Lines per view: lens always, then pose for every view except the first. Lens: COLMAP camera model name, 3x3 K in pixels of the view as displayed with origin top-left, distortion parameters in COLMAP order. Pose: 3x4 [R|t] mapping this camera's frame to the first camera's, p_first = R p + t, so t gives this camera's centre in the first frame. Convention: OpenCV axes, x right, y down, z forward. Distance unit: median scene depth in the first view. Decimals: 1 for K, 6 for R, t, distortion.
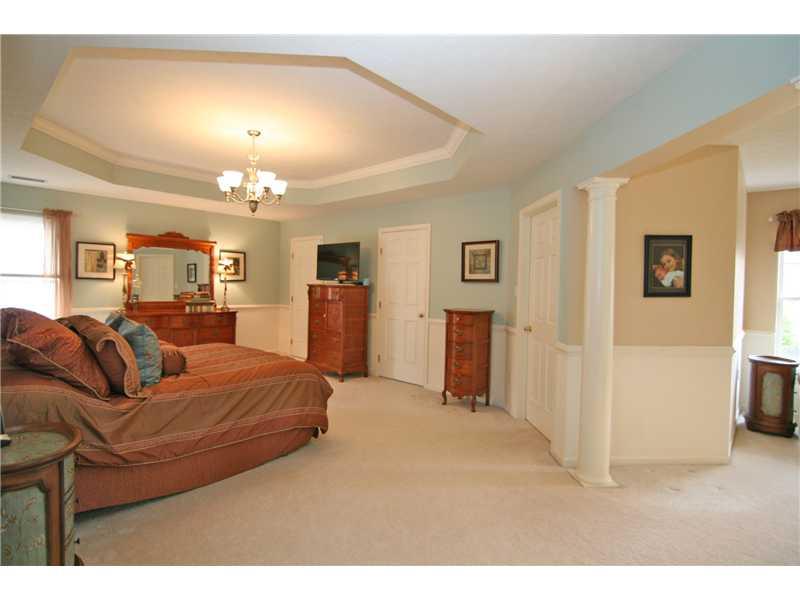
lens RADIAL K [[414.9, 0, 402.5], [0, 414.9, 294.4], [0, 0, 1]] dist [0.000738, -0.015112]
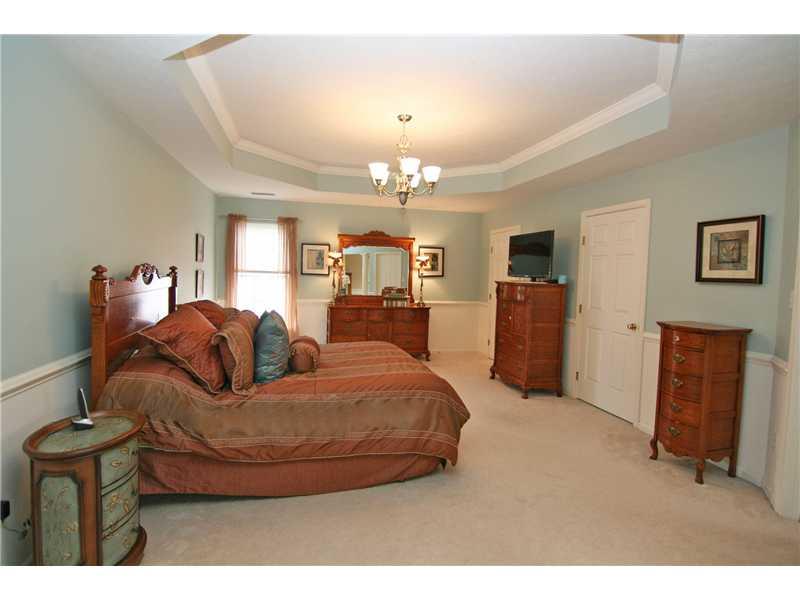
lens RADIAL K [[414.9, 0, 402.5], [0, 414.9, 294.4], [0, 0, 1]] dist [0.000738, -0.015112]
pose [[0.824893, 0.030664, -0.564456, 0.129132], [-0.020676, 0.999496, 0.024081, -0.016430], [0.564910, -0.008194, 0.825112, 0.185994]]
